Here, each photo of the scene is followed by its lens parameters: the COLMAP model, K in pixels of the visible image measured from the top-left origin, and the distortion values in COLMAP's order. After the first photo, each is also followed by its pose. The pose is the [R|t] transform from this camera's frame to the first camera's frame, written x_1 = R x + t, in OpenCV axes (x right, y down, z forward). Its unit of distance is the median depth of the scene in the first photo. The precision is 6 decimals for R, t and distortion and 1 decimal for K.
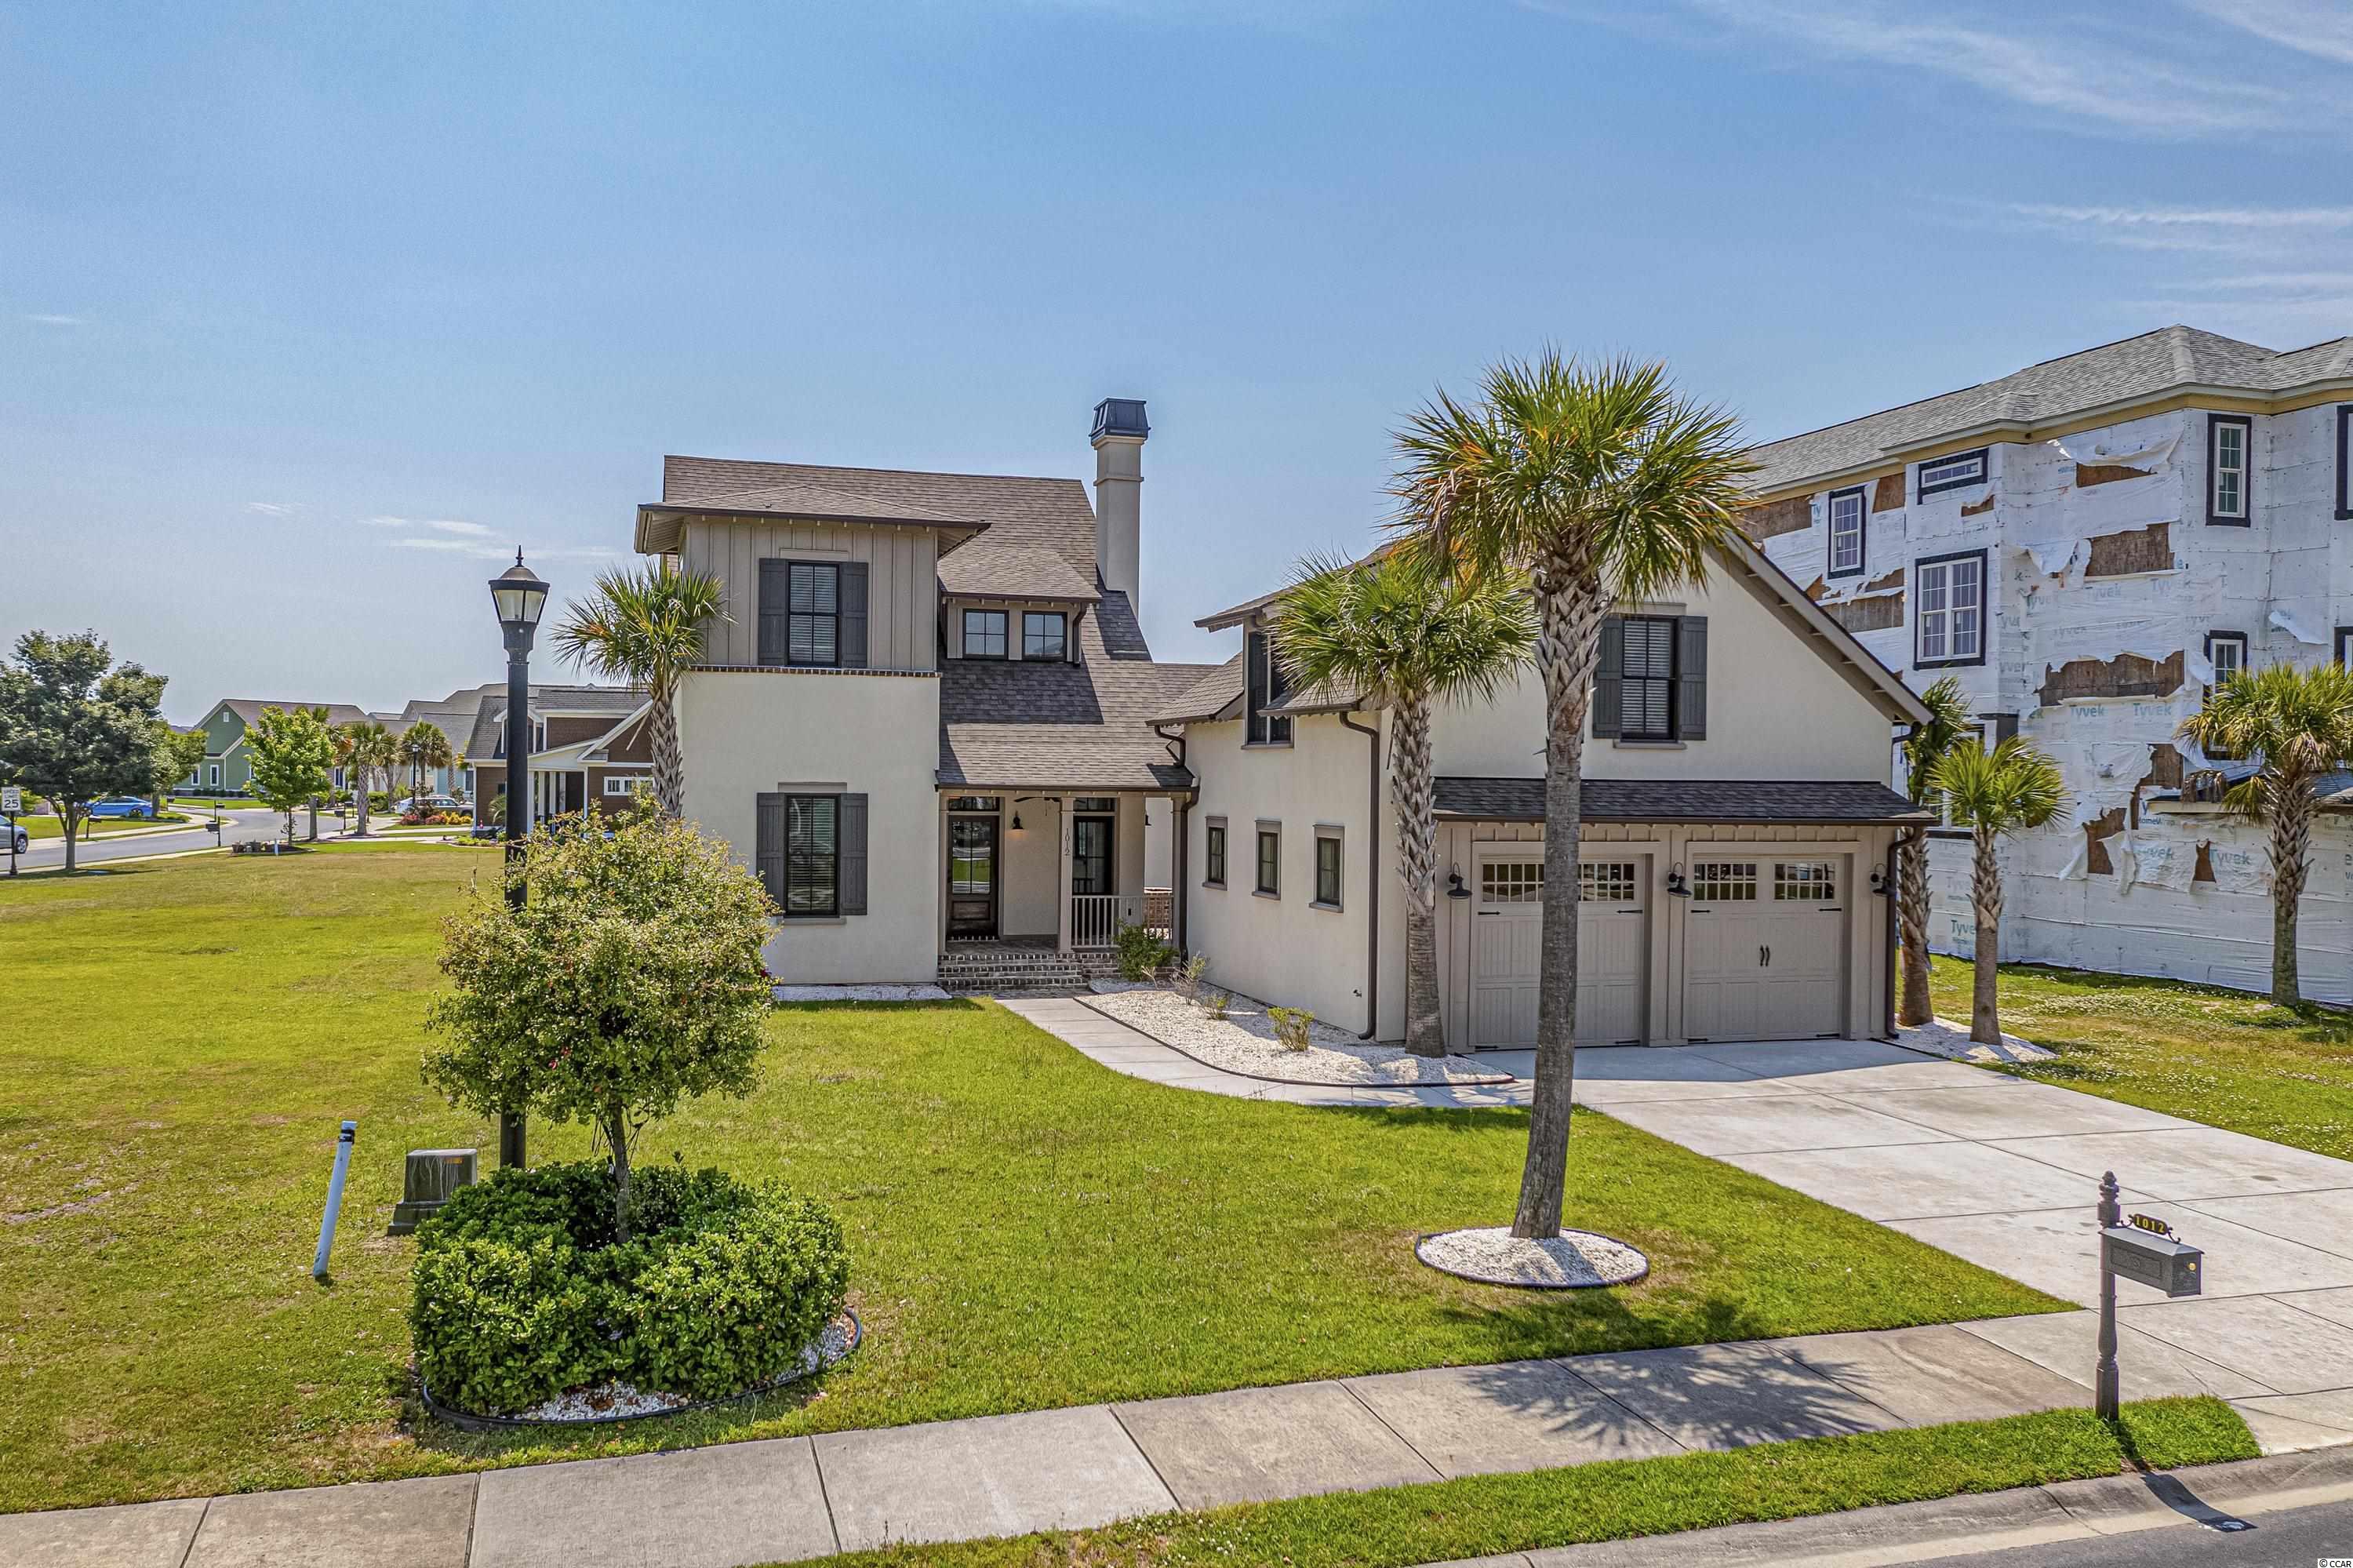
lens RADIAL K [[1843.2, 0, 1176.5], [0, 1843.2, 784.0], [0, 0, 1]] dist [0.003104, 0.002002]
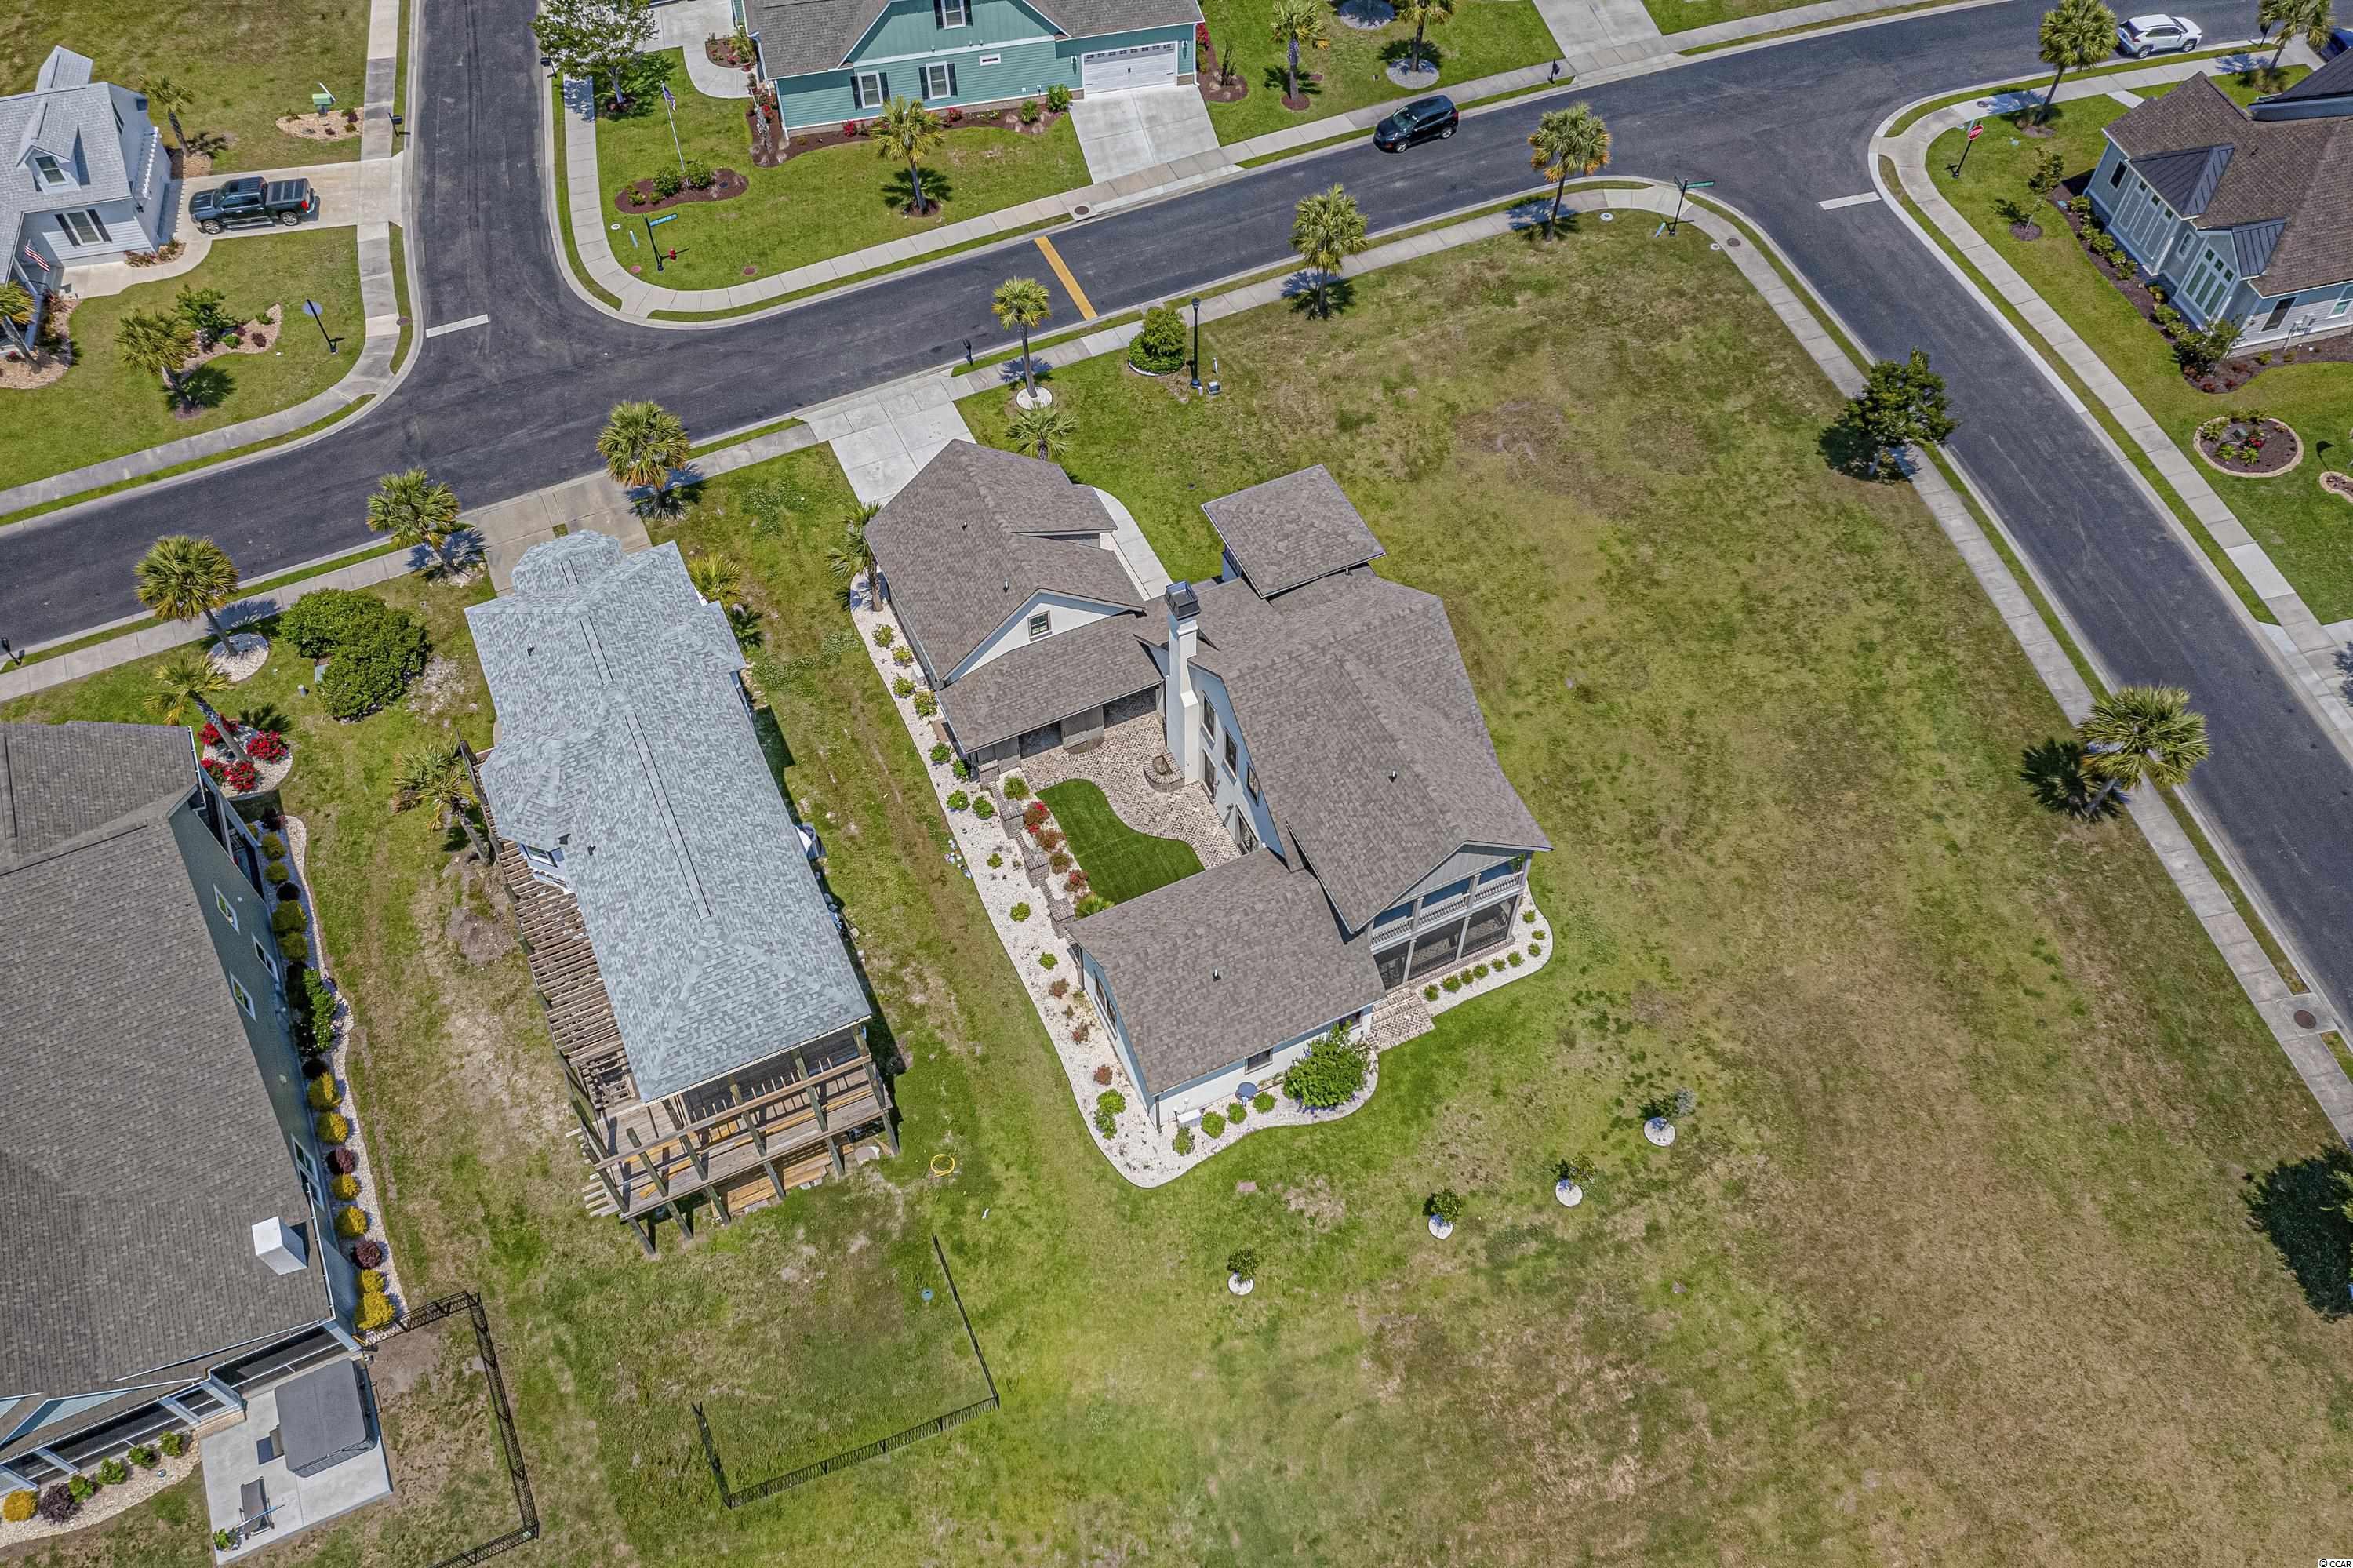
lens RADIAL K [[1843.2, 0, 1176.5], [0, 1843.2, 784.0], [0, 0, 1]] dist [0.003104, 0.002002]
pose [[-0.991018, 0.111319, -0.074098, 0.182826], [0.004529, 0.581729, 0.813370, -2.288971], [0.133649, 0.805729, -0.577008, 3.208848]]
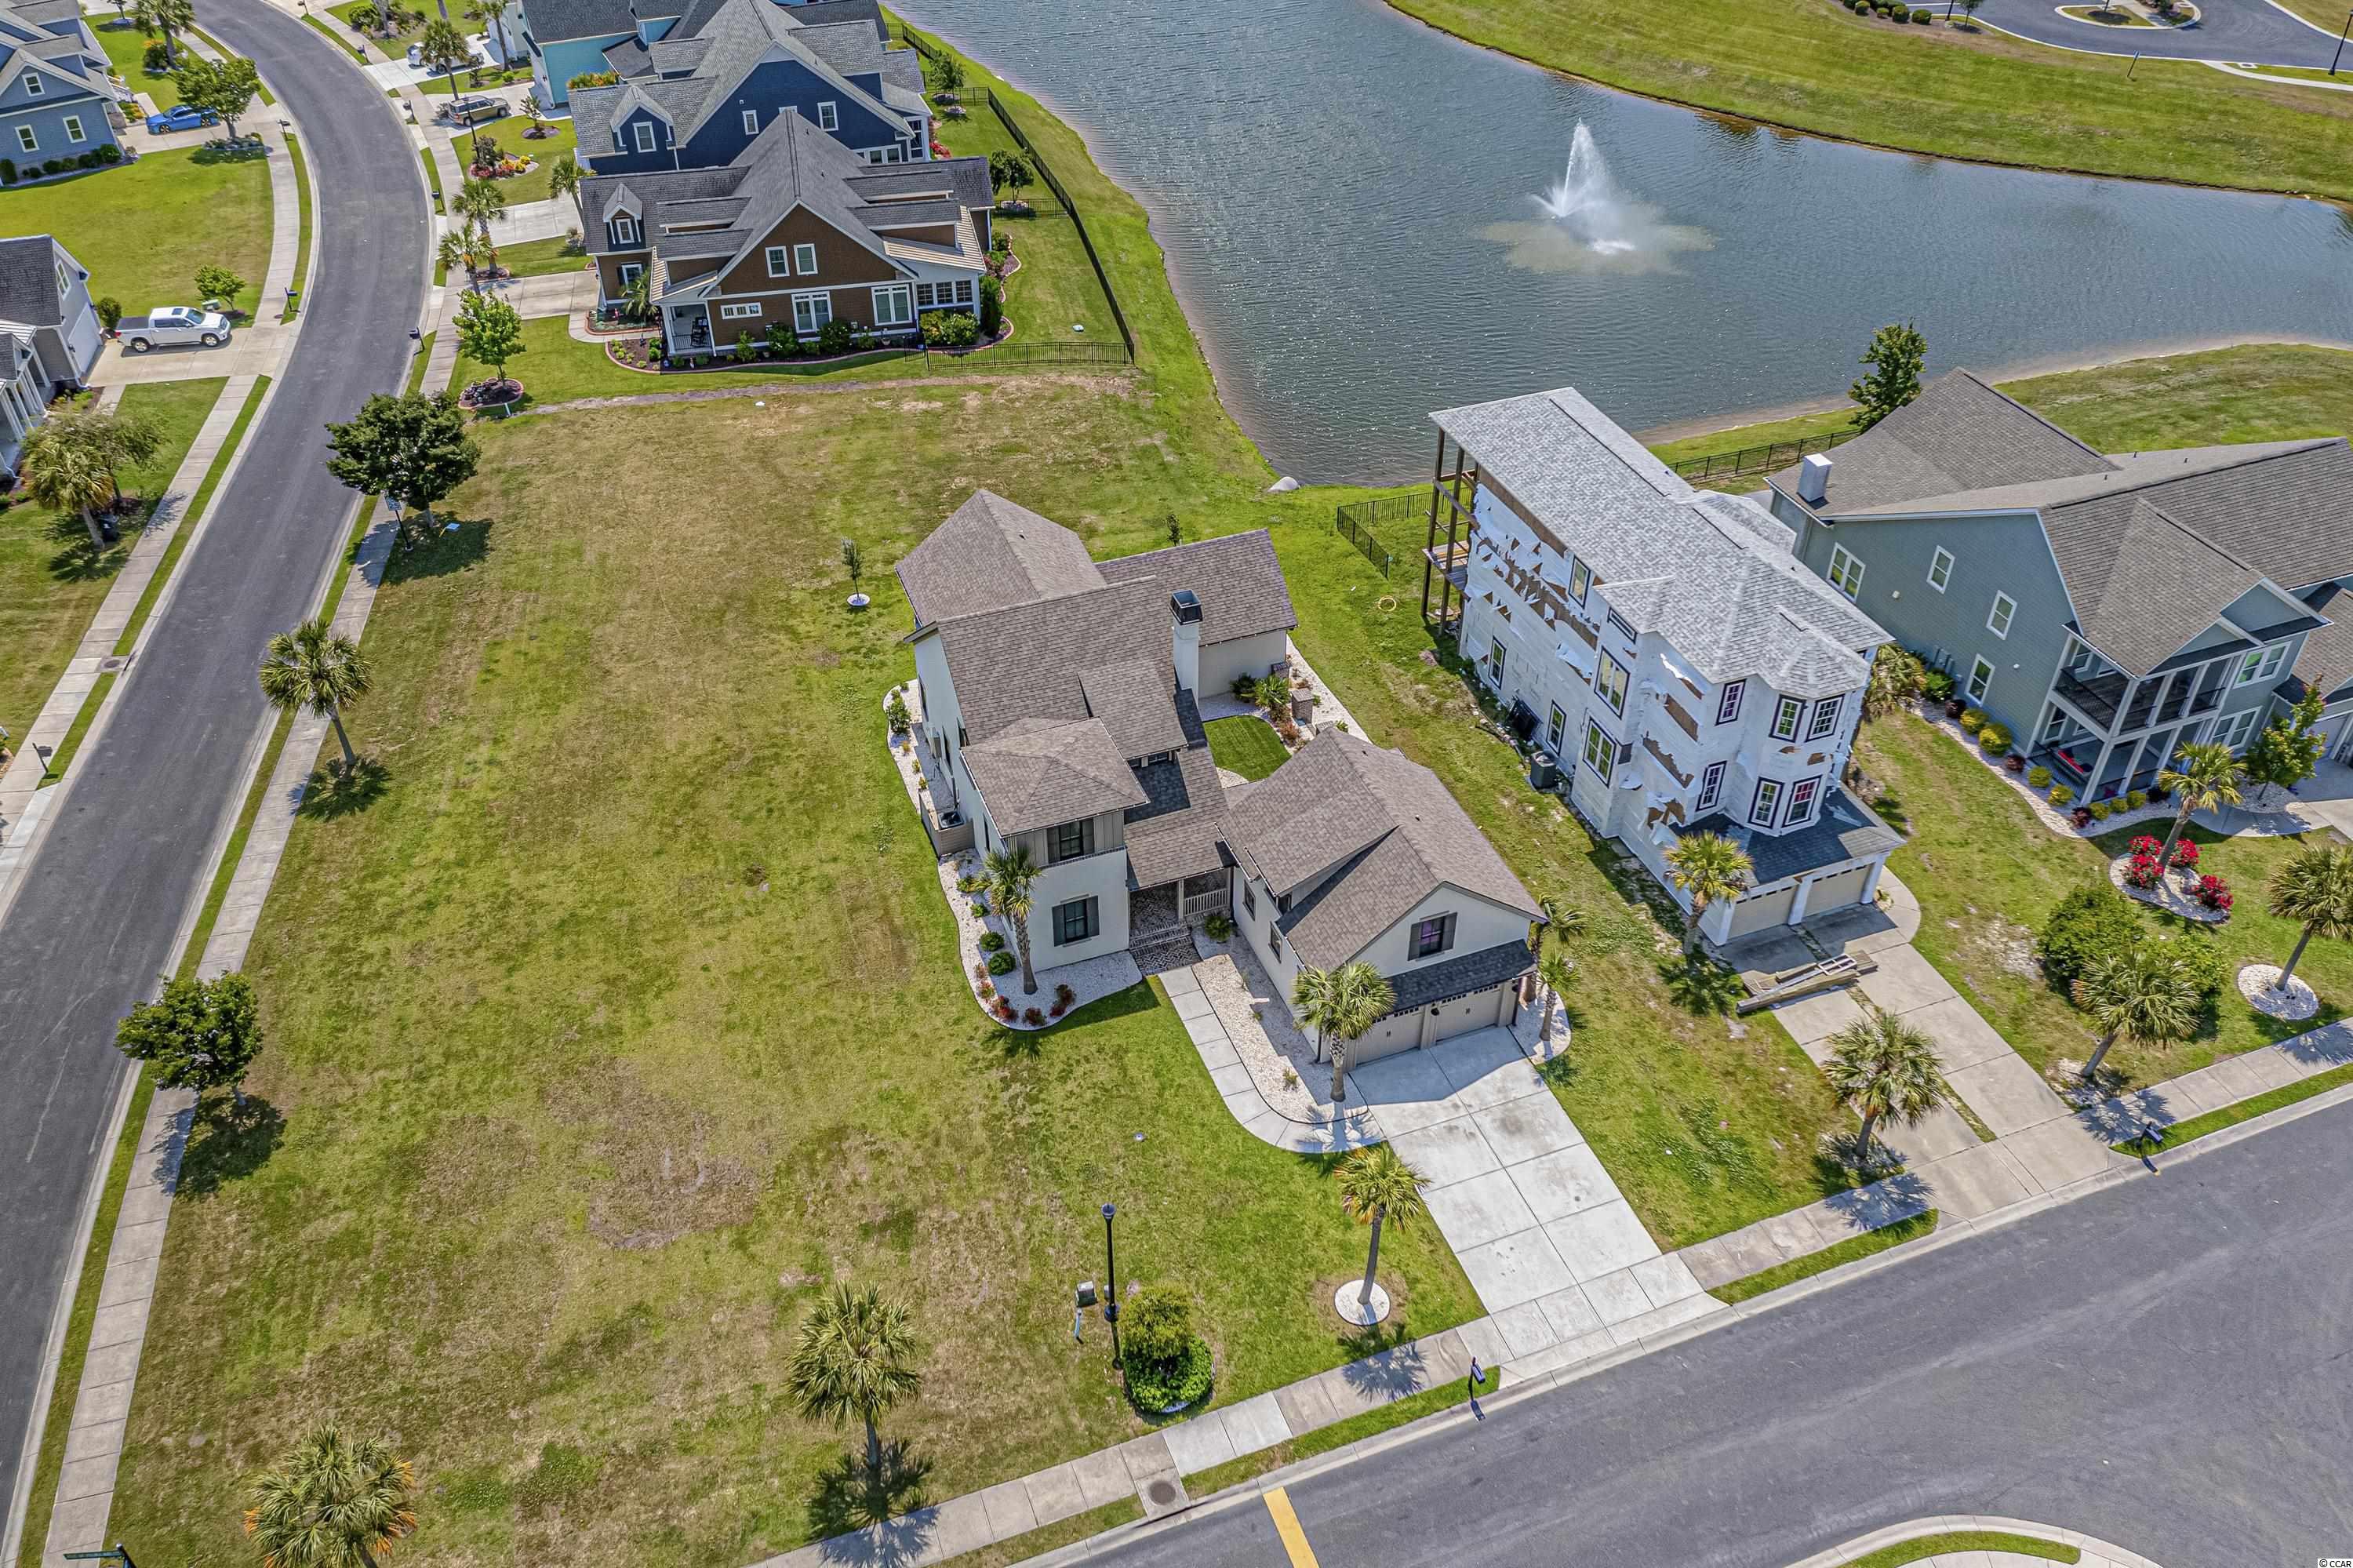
lens RADIAL K [[1811.9, 0, 1176.5], [0, 1811.9, 784.0], [0, 0, 1]] dist [-0.001148, 0.004498]
pose [[0.998041, -0.046824, 0.041503, -0.184374], [0.011181, 0.786091, 0.618010, -1.749717], [-0.061563, -0.616335, 0.785074, -0.800758]]
